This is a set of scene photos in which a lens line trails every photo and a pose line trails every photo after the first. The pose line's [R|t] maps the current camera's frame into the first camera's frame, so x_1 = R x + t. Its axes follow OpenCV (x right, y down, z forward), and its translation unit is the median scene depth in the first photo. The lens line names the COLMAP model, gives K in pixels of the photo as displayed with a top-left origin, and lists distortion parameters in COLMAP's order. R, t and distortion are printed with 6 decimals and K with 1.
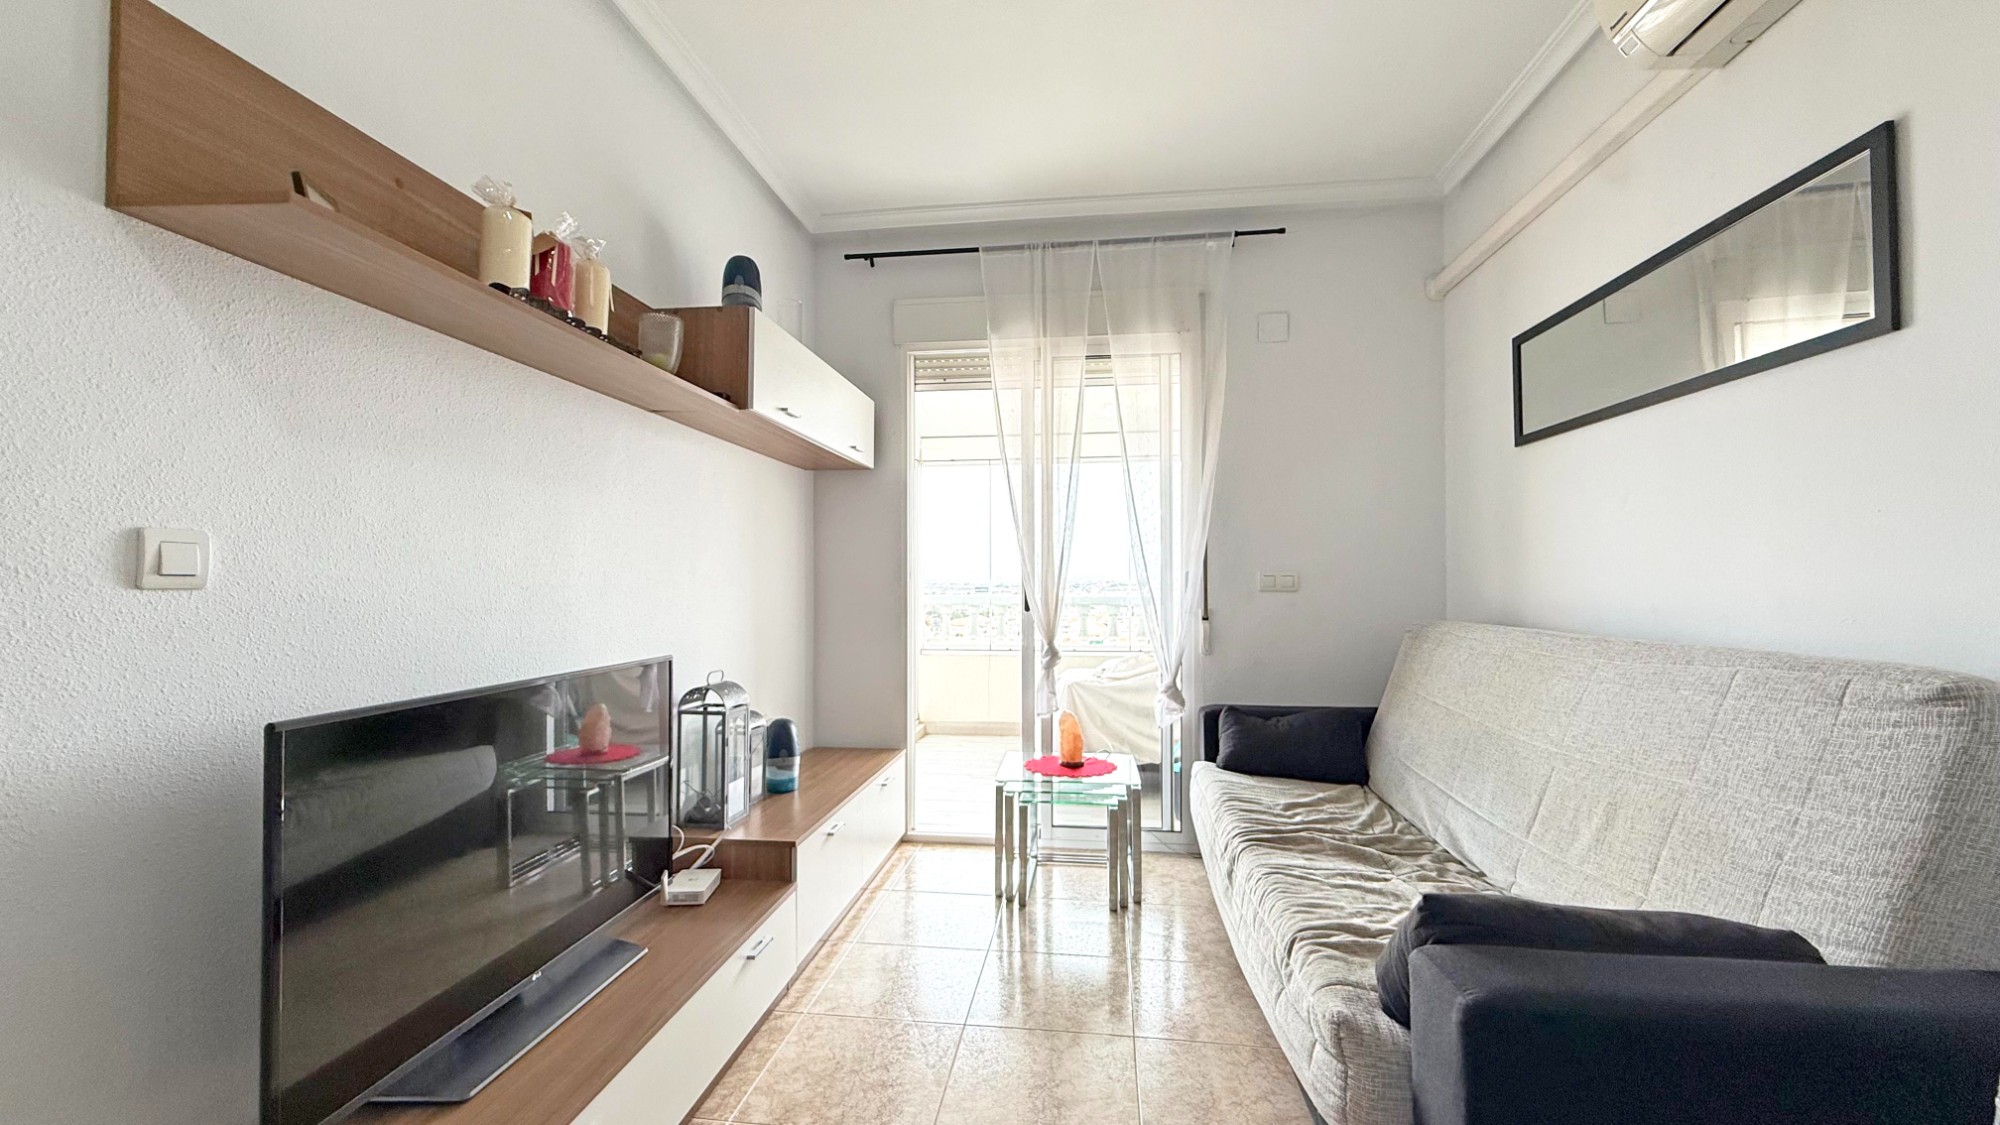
lens RADIAL K [[794.0, 0, 994.6], [0, 794.0, 569.8], [0, 0, 1]] dist [0.001518, 0.000105]
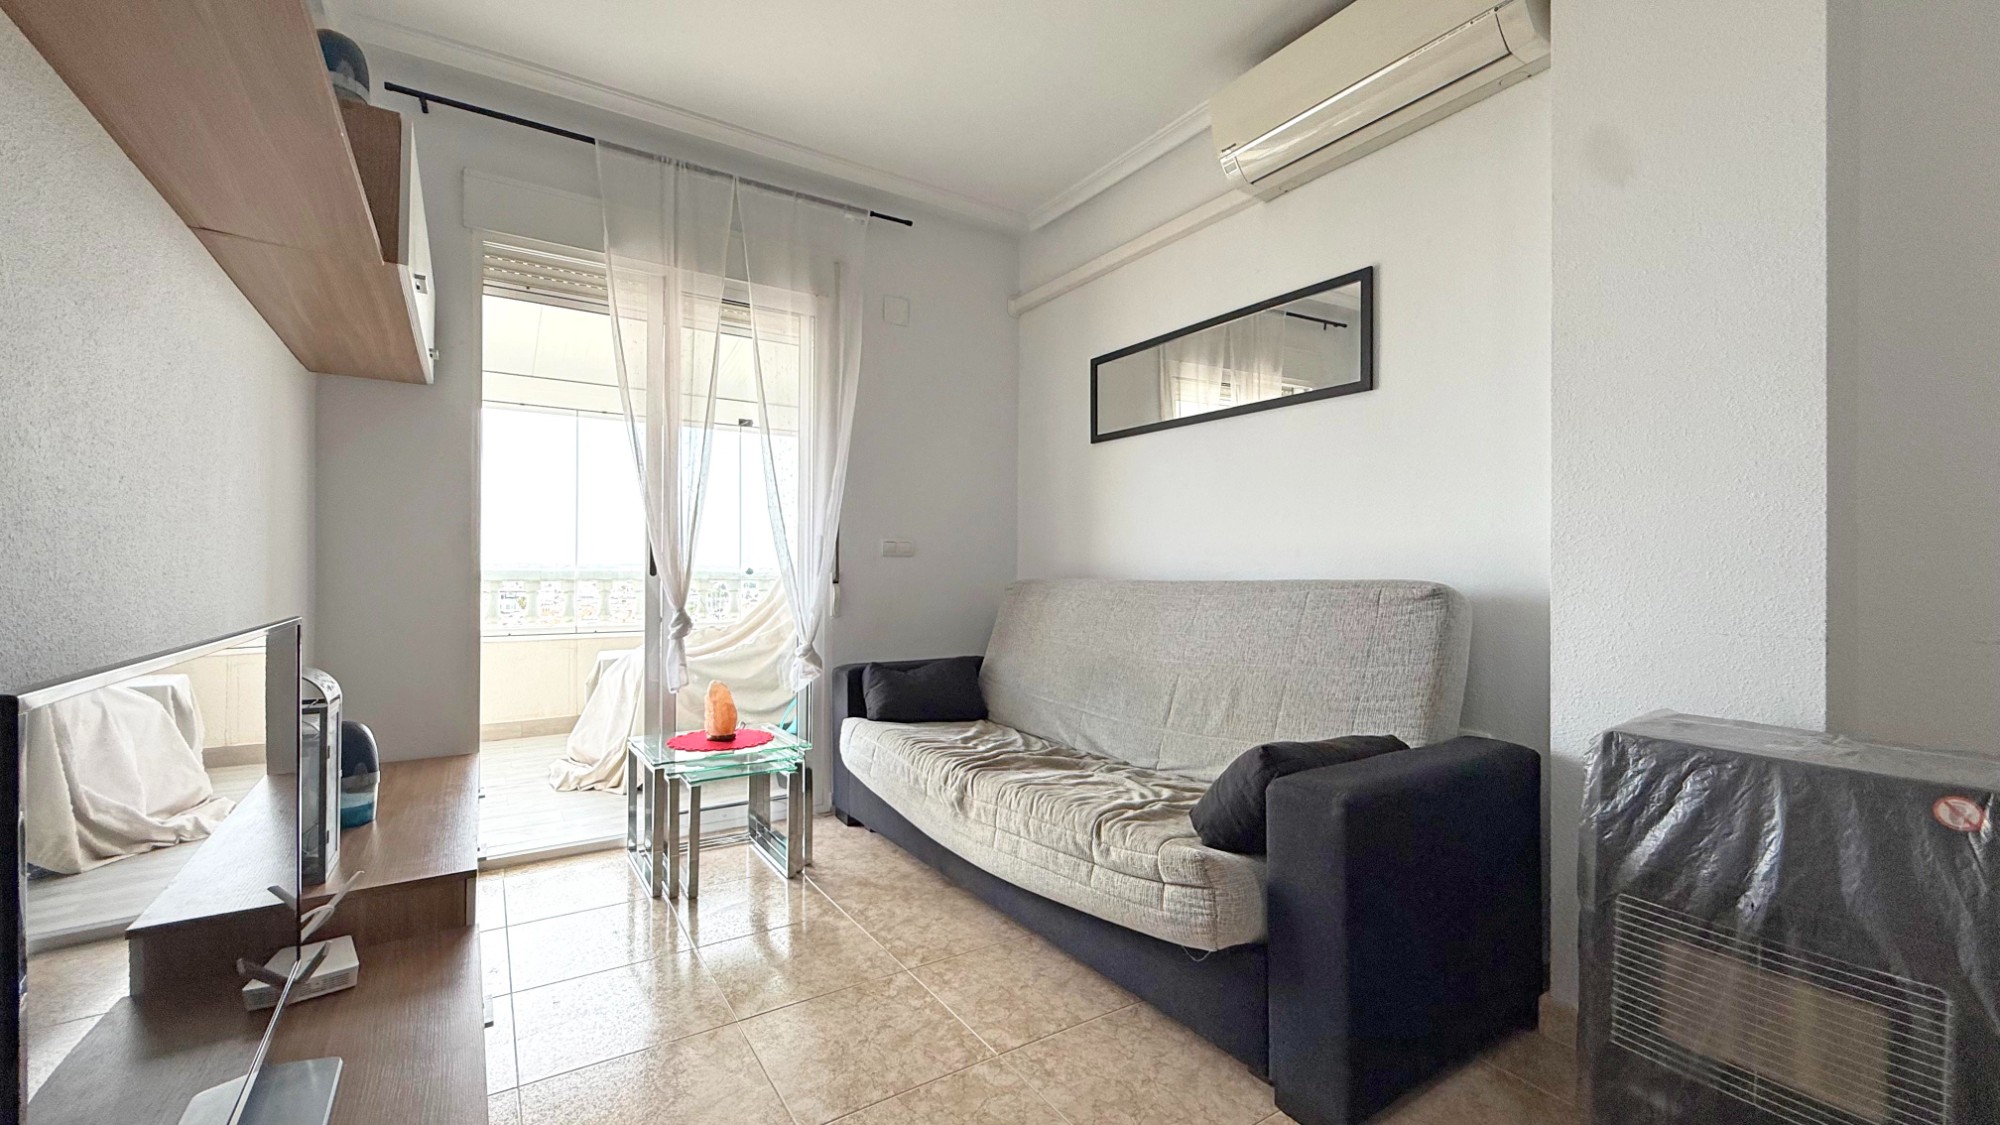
lens RADIAL K [[794.0, 0, 994.6], [0, 794.0, 569.8], [0, 0, 1]] dist [0.001518, 0.000105]
pose [[0.763900, 0.005272, 0.645313, -0.272581], [-0.014686, 0.999850, 0.009217, 0.037892], [-0.645167, -0.016518, 0.763863, 0.098328]]
